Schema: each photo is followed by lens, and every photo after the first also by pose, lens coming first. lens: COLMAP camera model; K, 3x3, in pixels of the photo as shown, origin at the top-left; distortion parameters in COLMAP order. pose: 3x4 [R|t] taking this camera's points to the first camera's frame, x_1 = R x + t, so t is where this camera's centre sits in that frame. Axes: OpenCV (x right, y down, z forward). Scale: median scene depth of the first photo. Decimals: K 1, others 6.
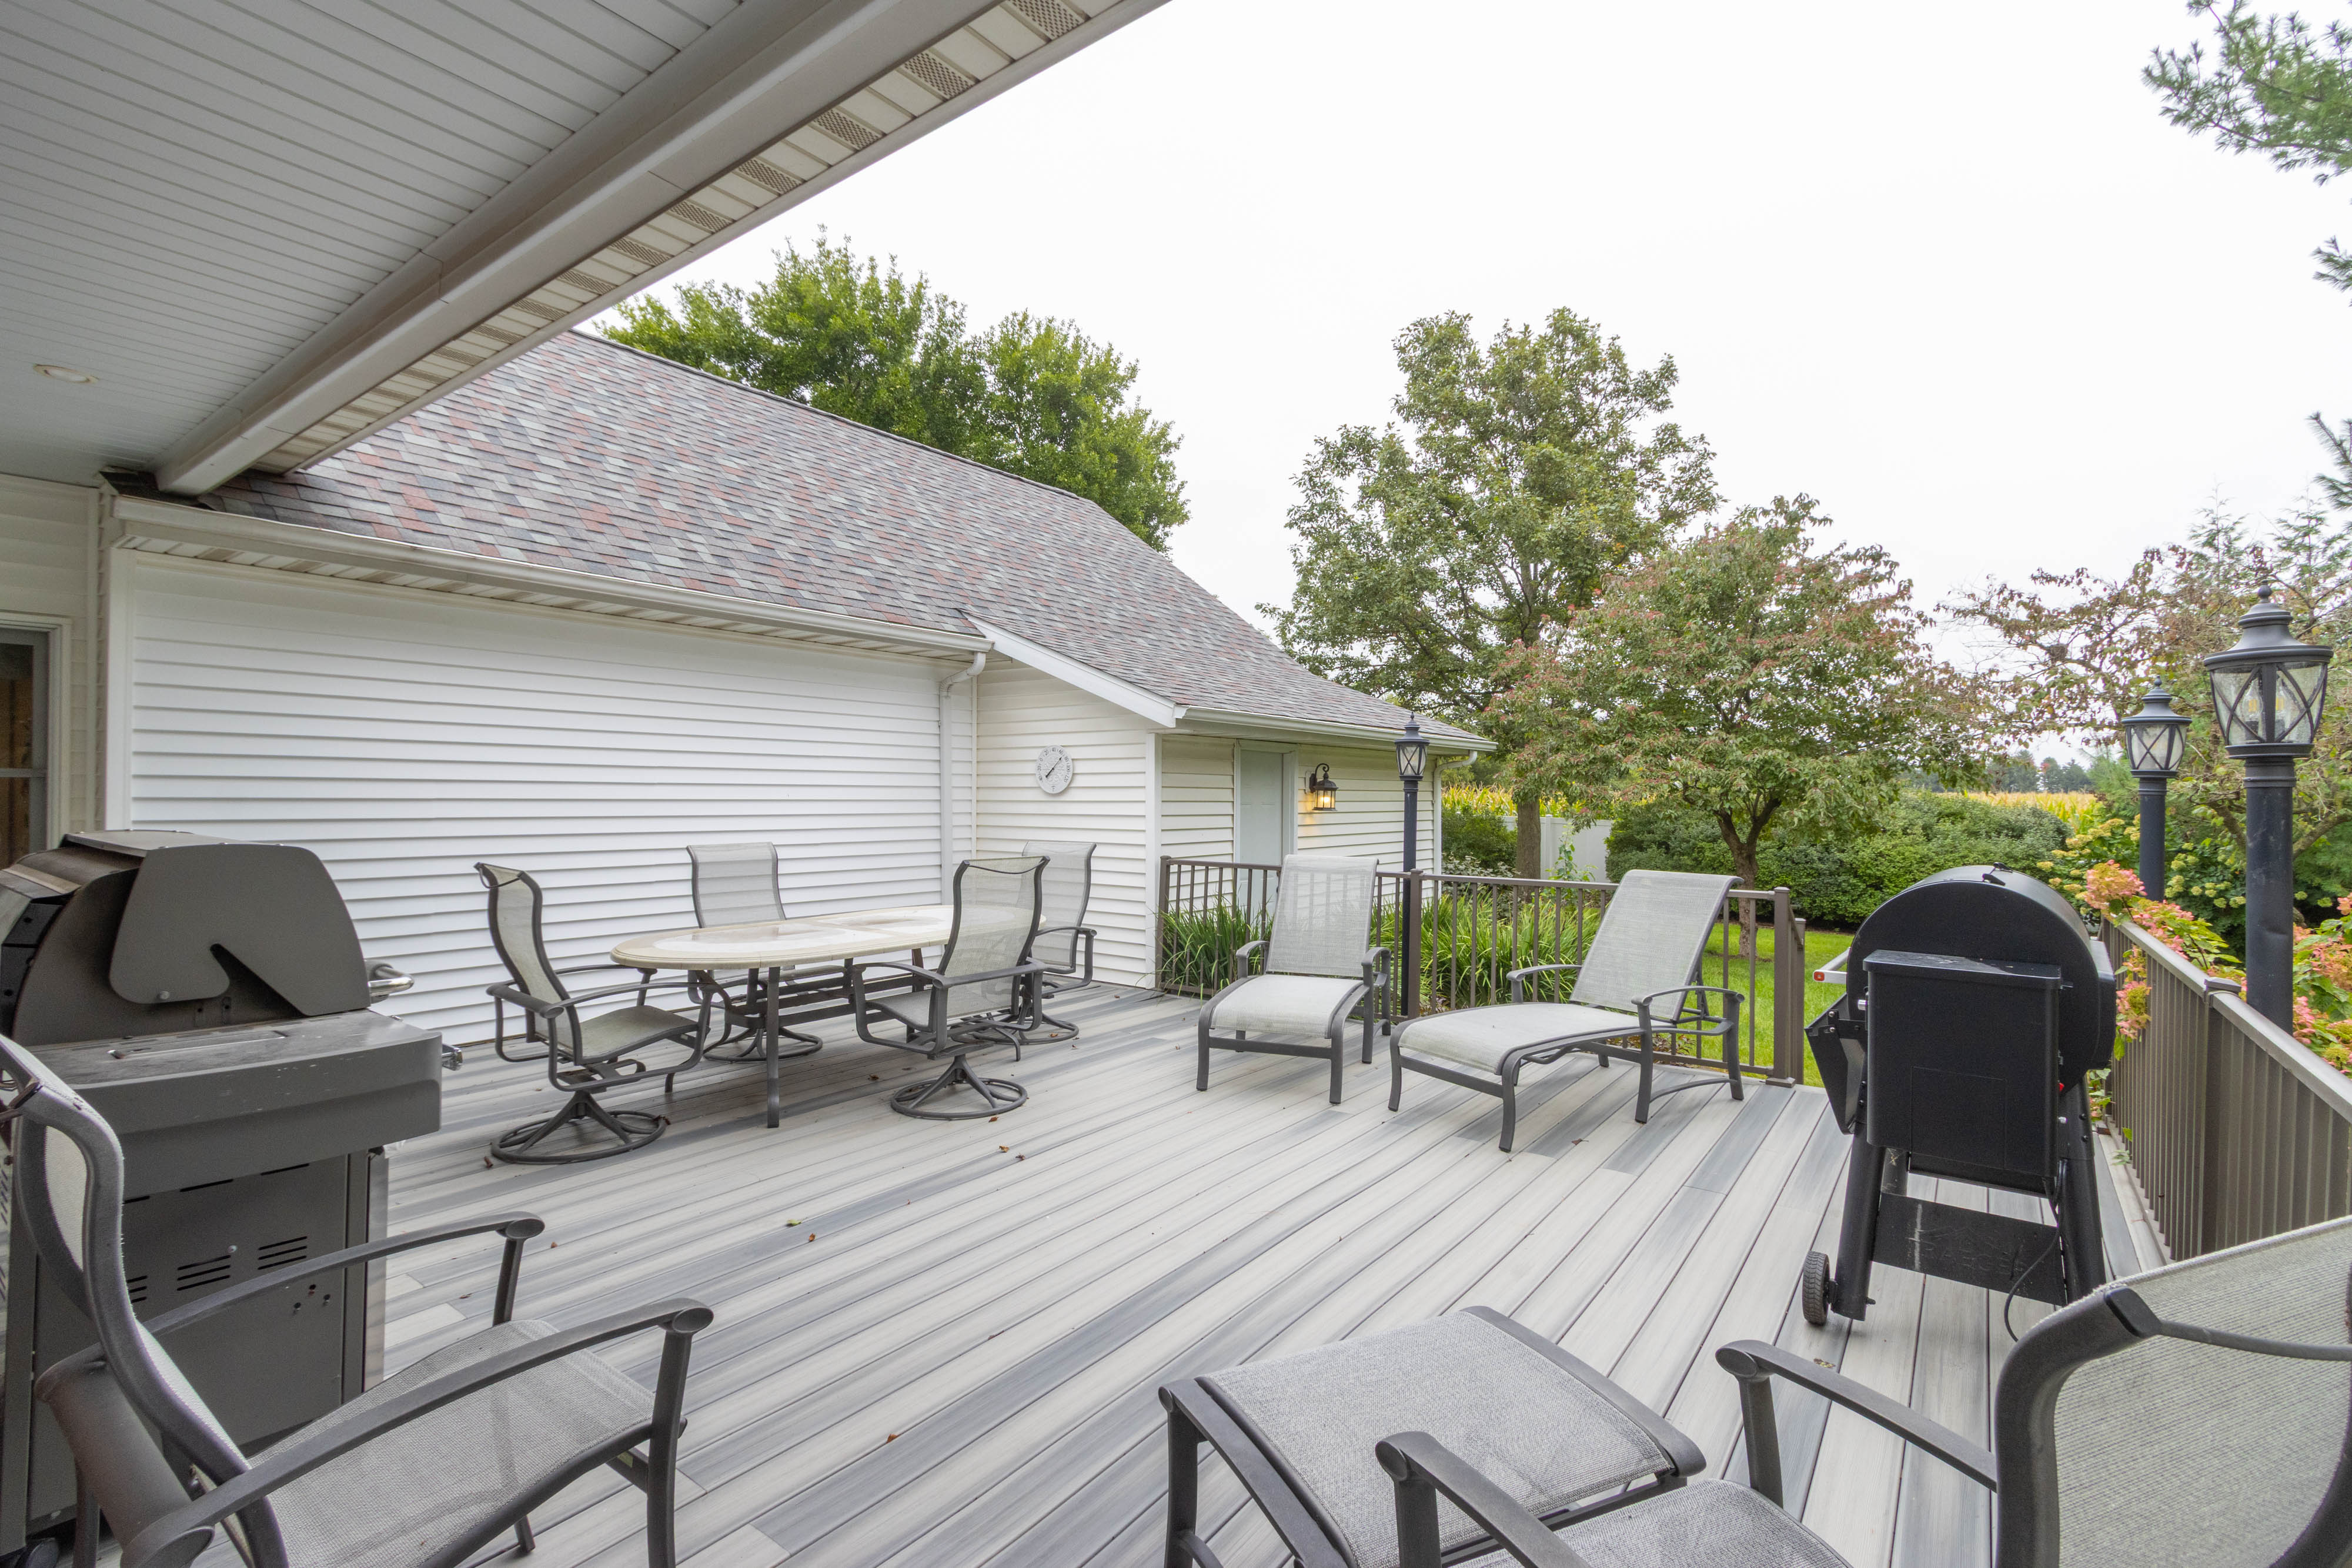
lens RADIAL K [[1076.9, 0, 1171.0], [0, 1076.9, 793.4], [0, 0, 1]] dist [-0.000753, -0.000468]
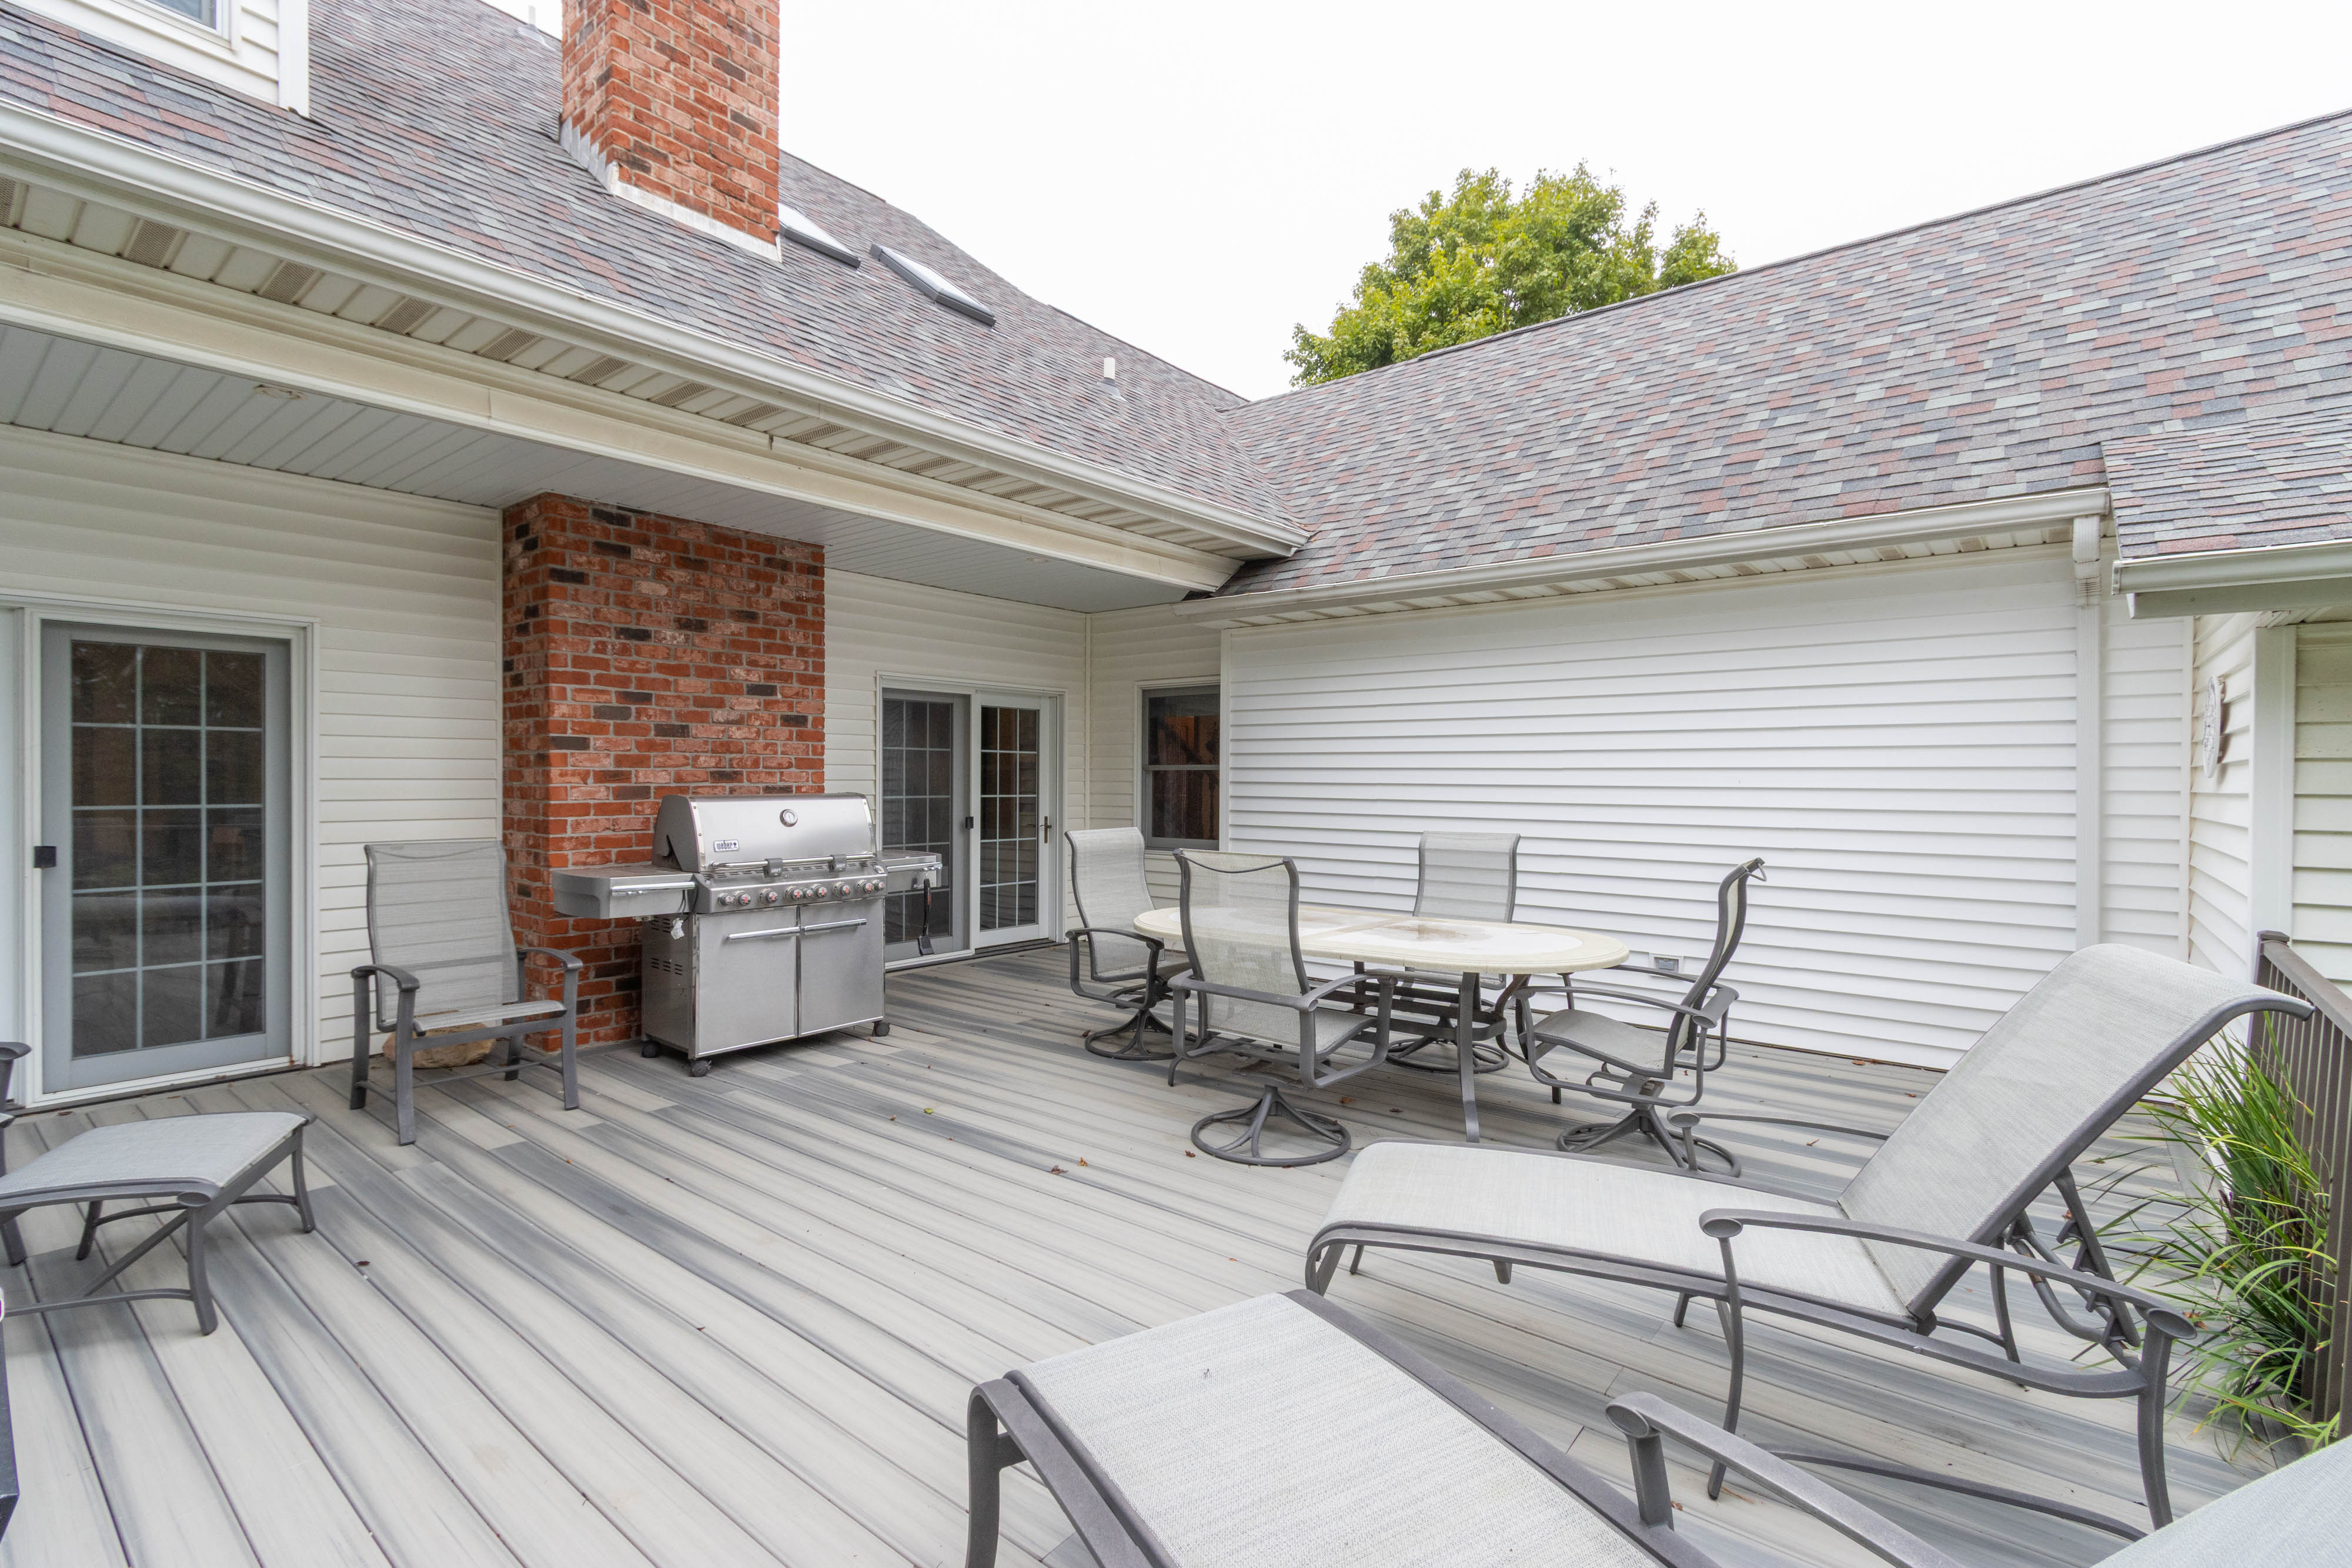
lens RADIAL K [[1076.9, 0, 1170.3], [0, 1076.9, 784.6], [0, 0, 1]] dist [-0.000753, -0.000468]
pose [[-0.046824, -0.002883, -0.998899, 0.670488], [-0.004596, 0.999986, -0.002671, 0.012251], [0.998893, 0.004466, -0.046836, 0.996548]]
